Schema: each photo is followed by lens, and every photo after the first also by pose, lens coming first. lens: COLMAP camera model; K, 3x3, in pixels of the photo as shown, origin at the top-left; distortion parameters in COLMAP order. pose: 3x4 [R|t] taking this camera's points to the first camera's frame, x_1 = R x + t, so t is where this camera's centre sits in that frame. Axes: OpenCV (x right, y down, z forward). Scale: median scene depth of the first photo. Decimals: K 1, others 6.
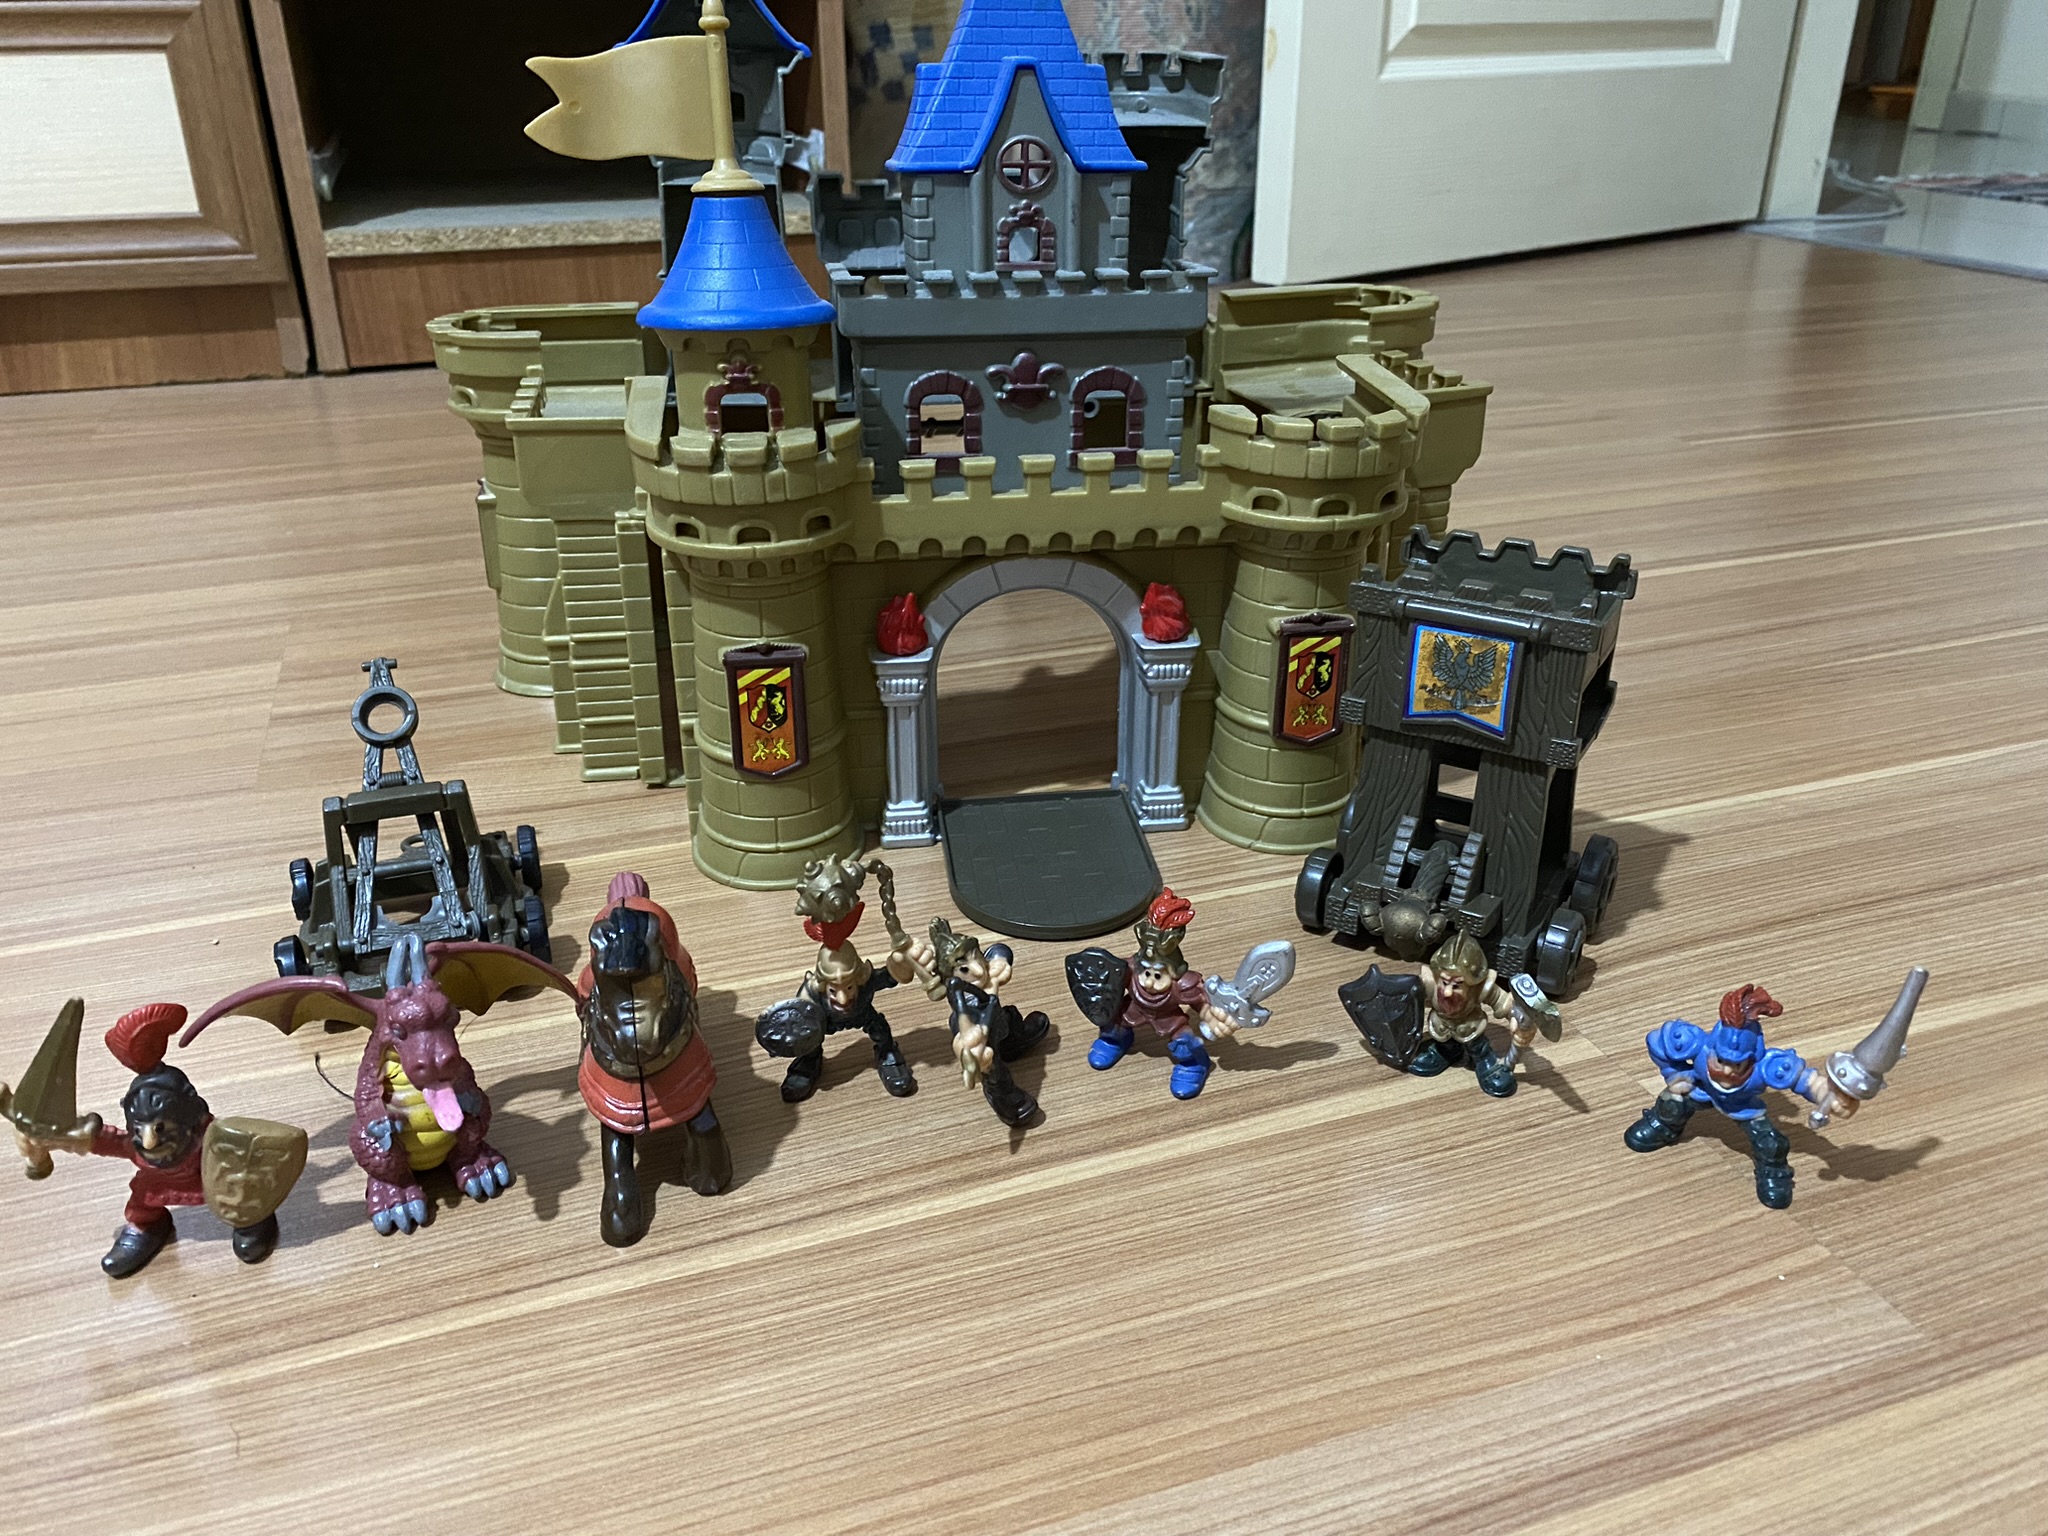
lens RADIAL K [[1599.8, 0, 994.7], [0, 1599.8, 793.0], [0, 0, 1]] dist [-0.011942, 0.010238]
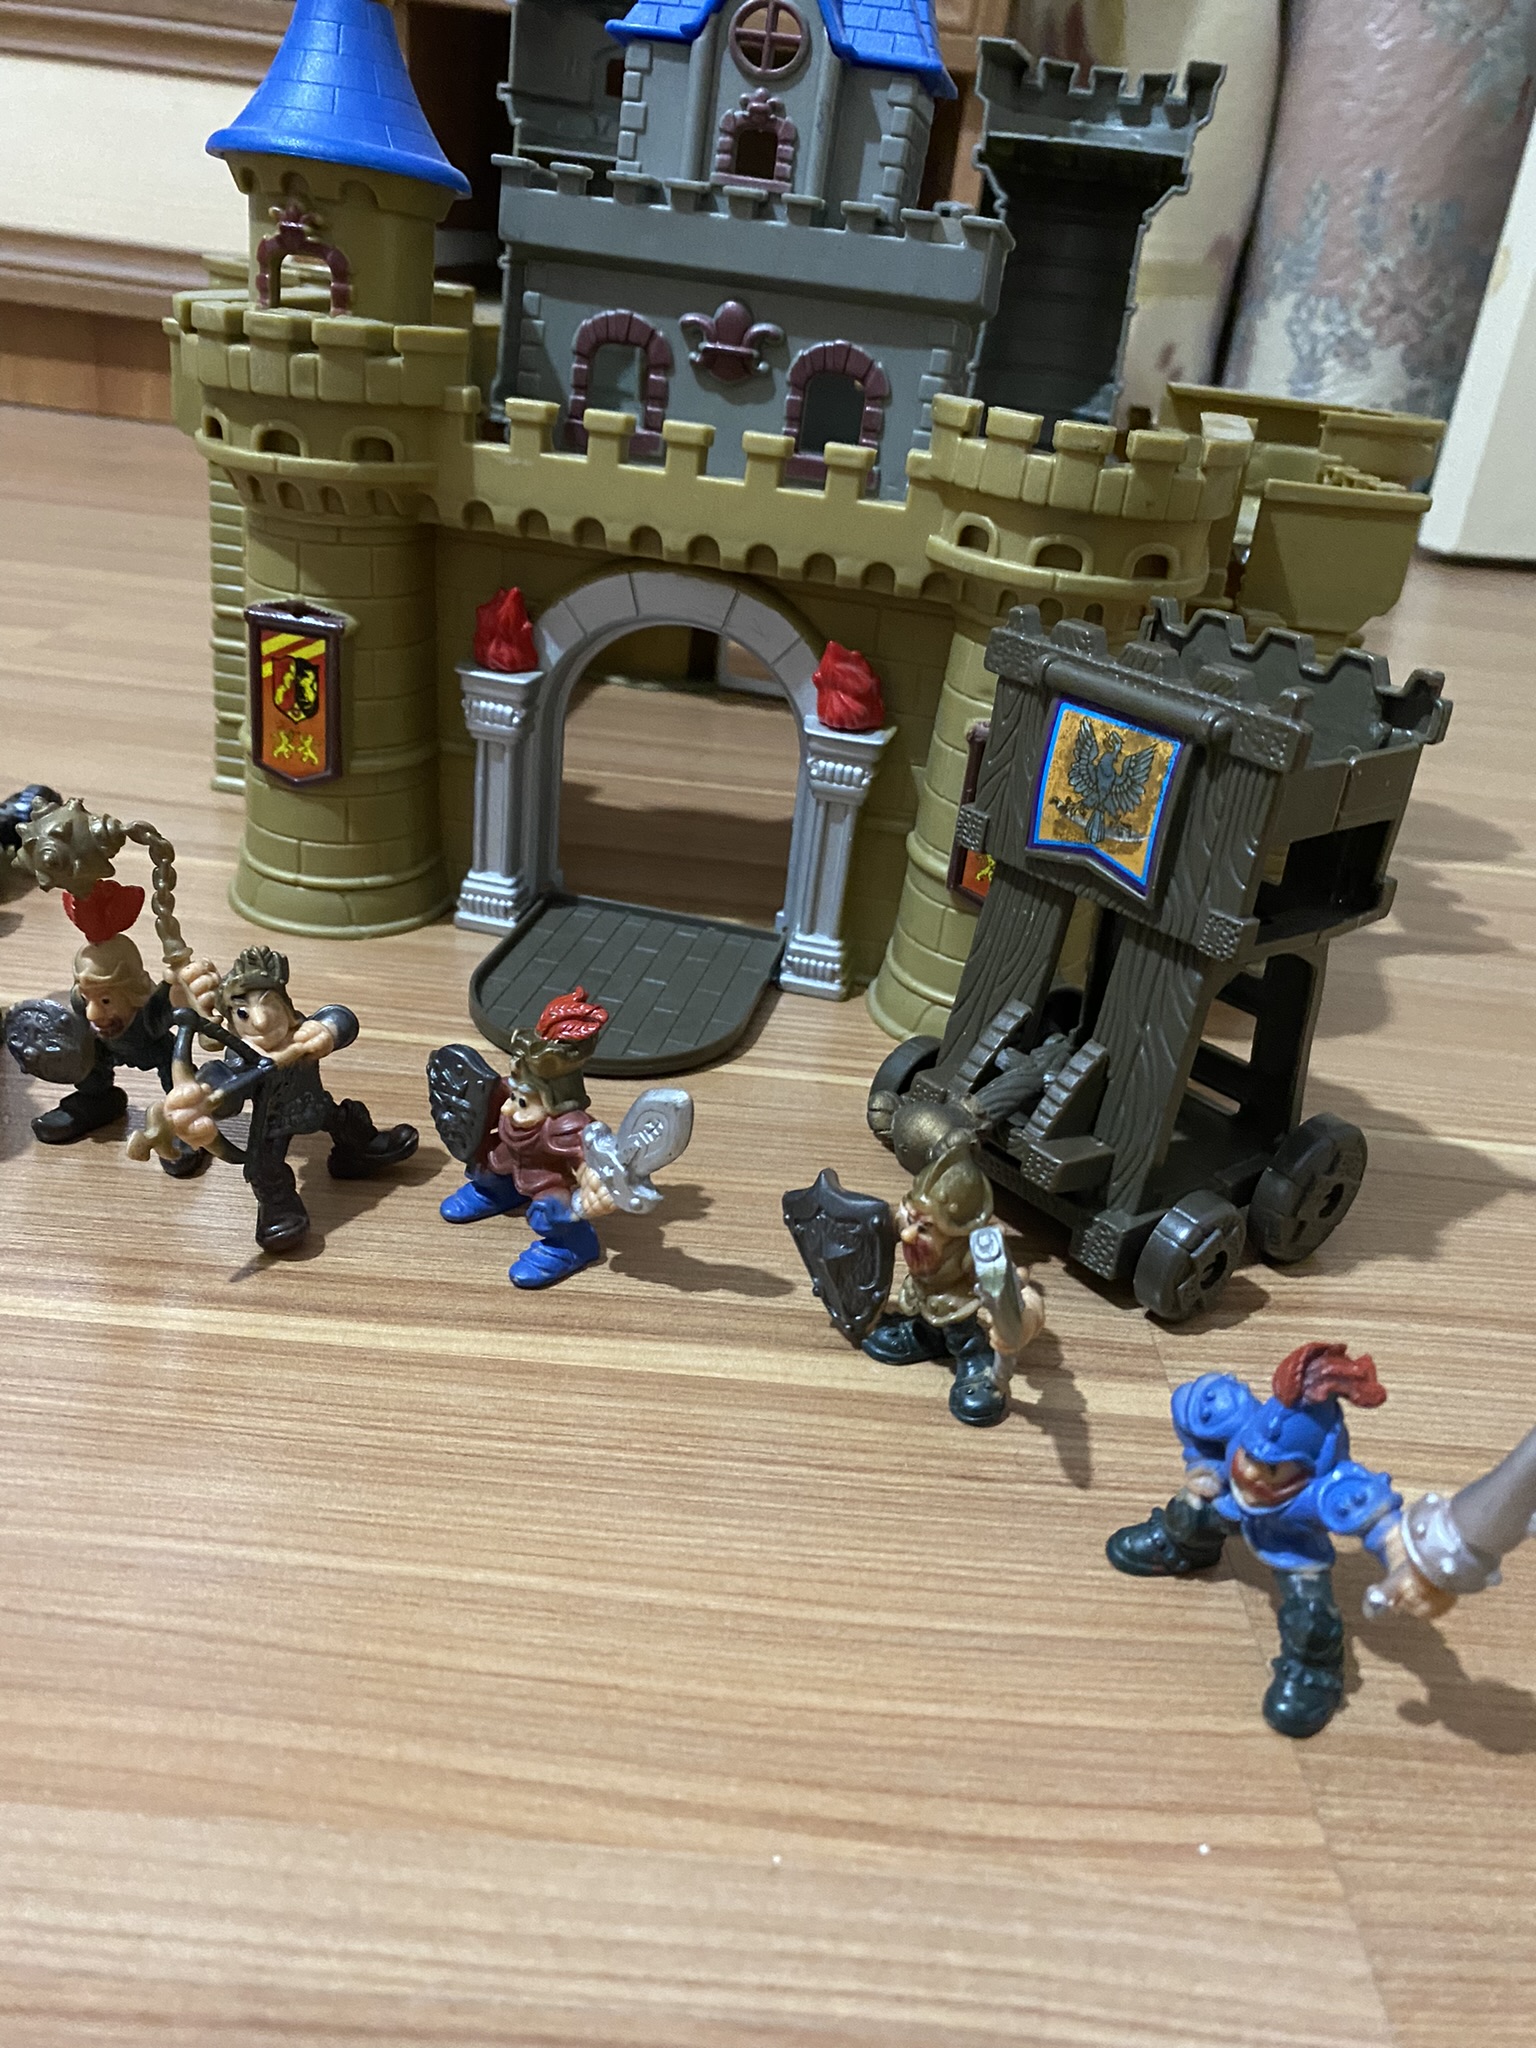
lens RADIAL K [[1599.8, 0, 750.3], [0, 1599.8, 1044.8], [0, 0, 1]] dist [-0.011942, 0.010238]
pose [[0.938466, 0.247602, -0.240779, 0.345513], [-0.251388, 0.967764, 0.015374, 0.054497], [0.236824, 0.046101, 0.970458, 0.347763]]
